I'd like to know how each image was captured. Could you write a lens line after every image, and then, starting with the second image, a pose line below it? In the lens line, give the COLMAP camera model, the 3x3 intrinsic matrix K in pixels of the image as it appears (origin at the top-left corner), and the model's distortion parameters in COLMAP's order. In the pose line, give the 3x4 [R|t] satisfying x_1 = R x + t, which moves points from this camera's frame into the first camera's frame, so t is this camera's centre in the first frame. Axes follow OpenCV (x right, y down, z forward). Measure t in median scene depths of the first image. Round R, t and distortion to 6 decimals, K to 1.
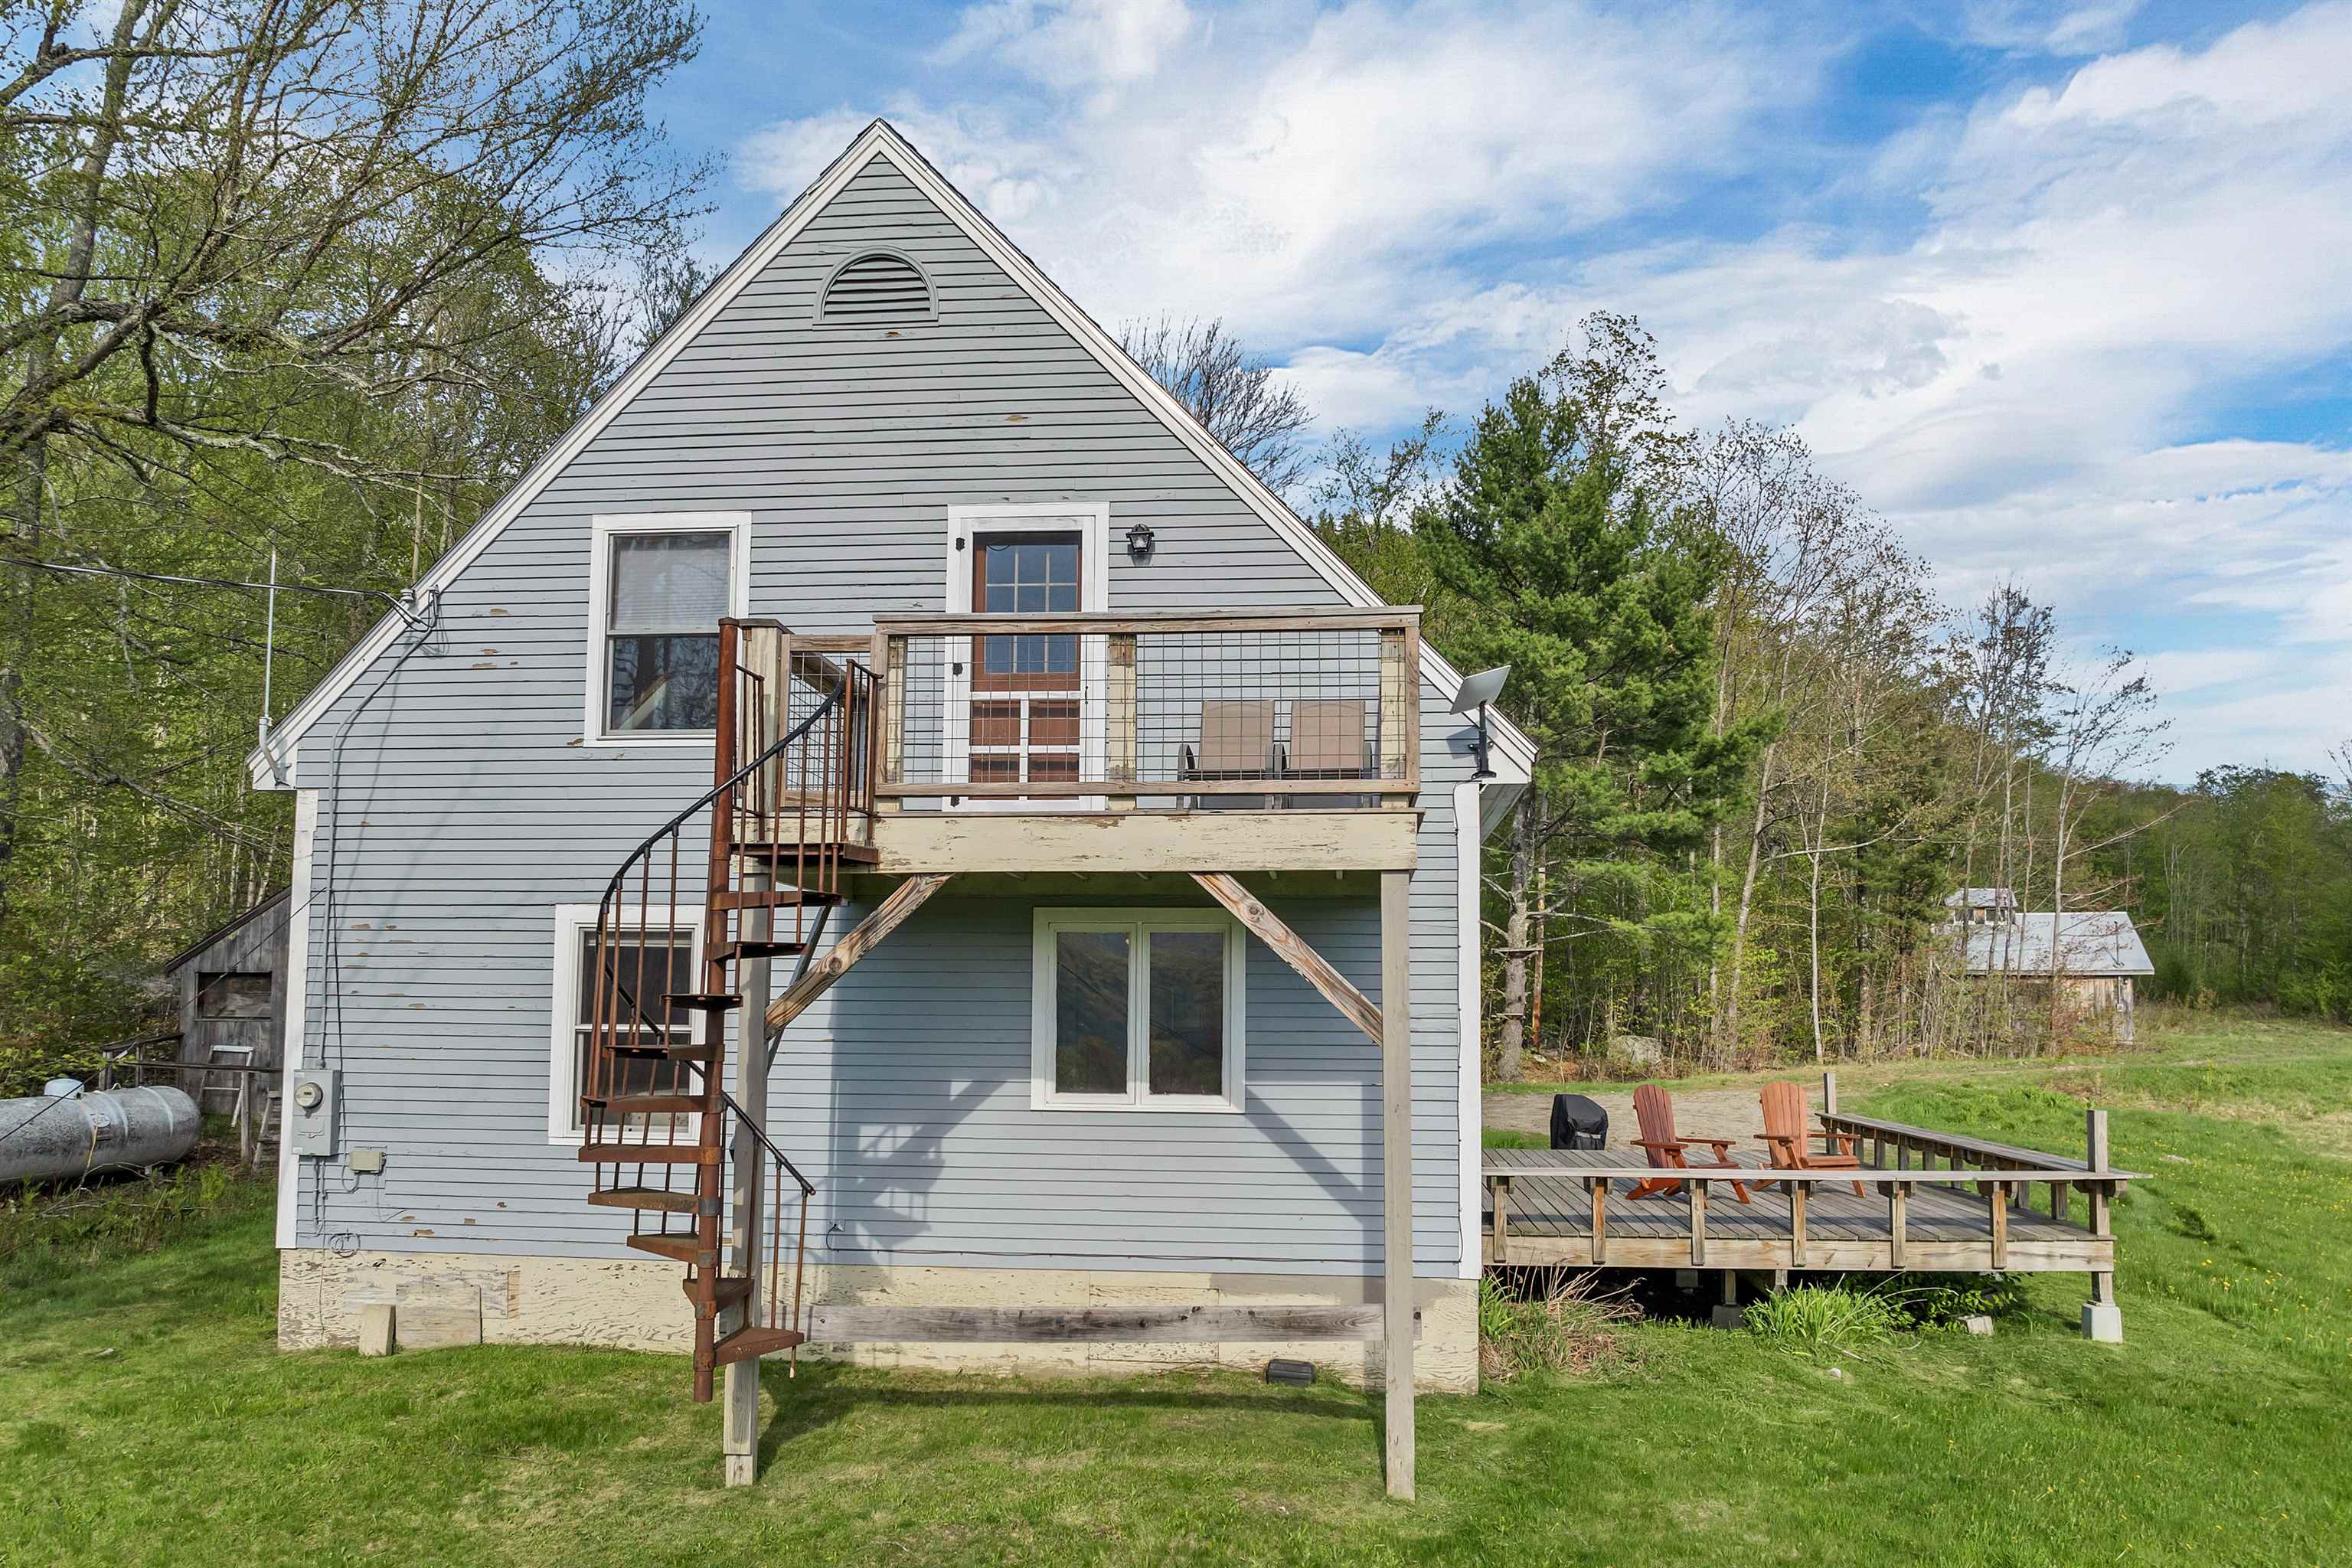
lens RADIAL K [[1628.6, 0, 1176.0], [0, 1628.6, 784.0], [0, 0, 1]] dist [-0.006703, 0.000443]
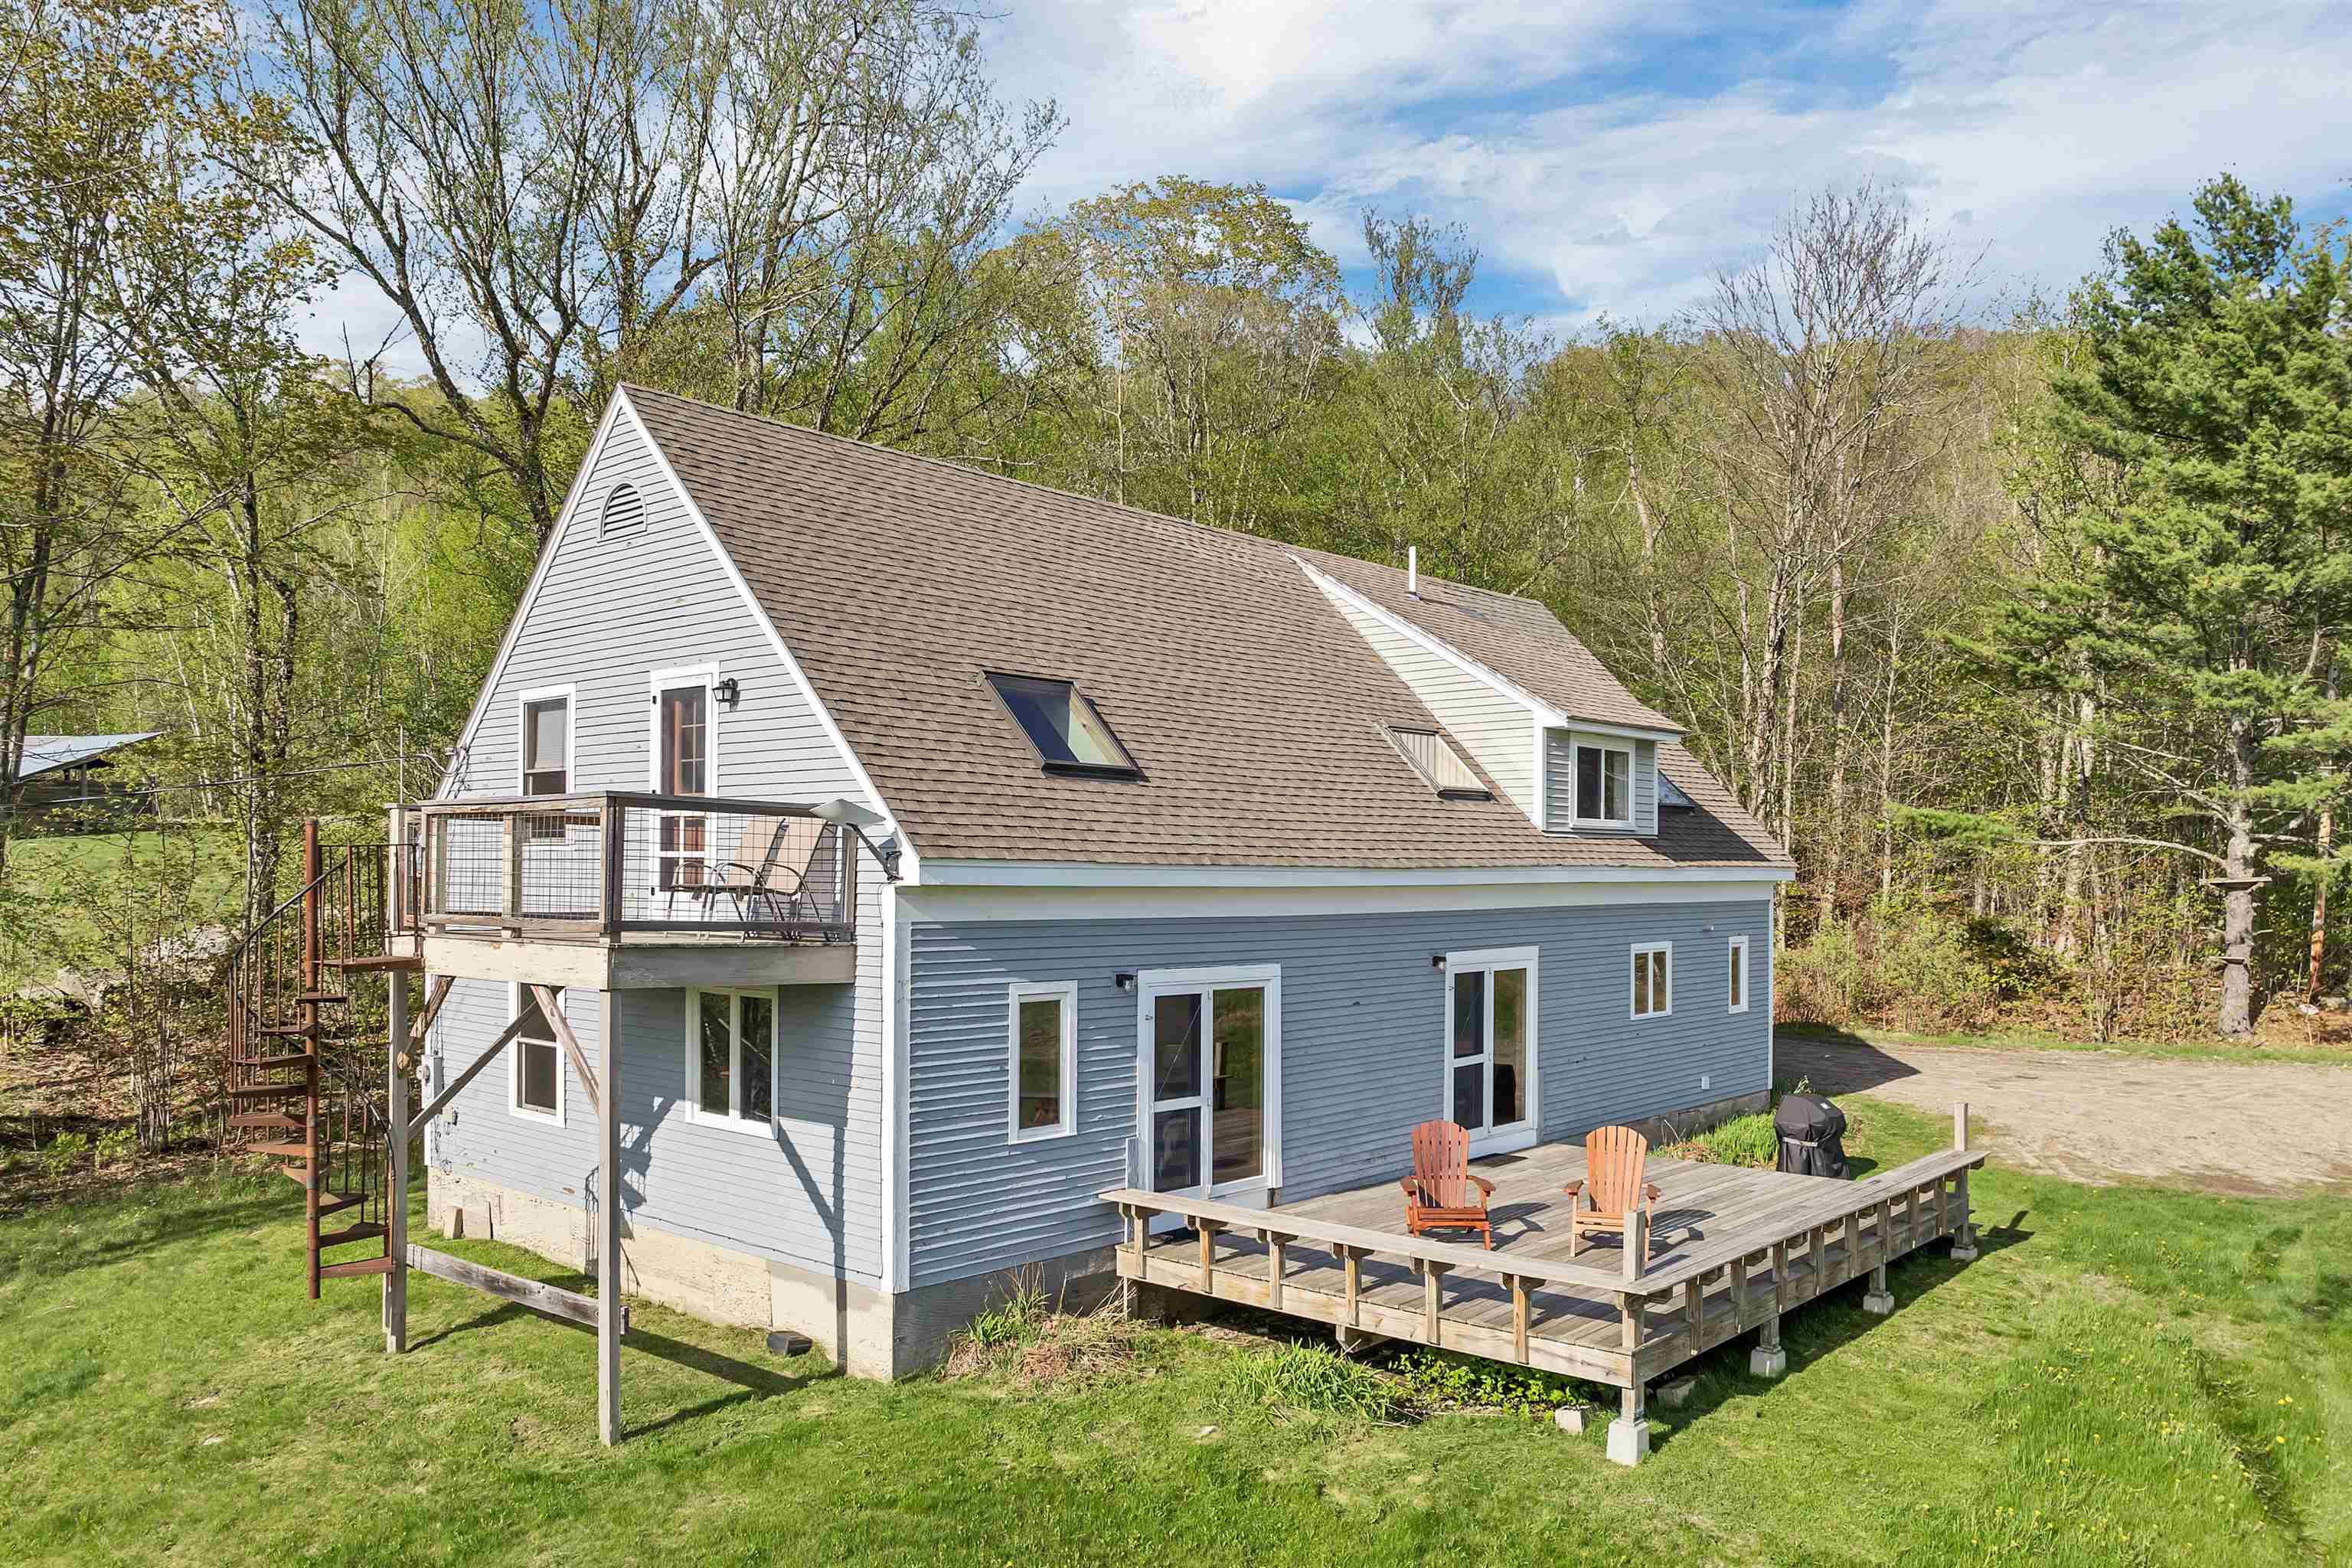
lens RADIAL K [[1658.5, 0, 1176.0], [0, 1658.5, 784.0], [0, 0, 1]] dist [-0.007826, -0.004552]
pose [[0.805162, -0.035129, -0.592014, 1.060298], [0.081041, 0.995397, 0.051154, -0.117814], [0.587492, -0.089164, 0.804303, 0.153397]]
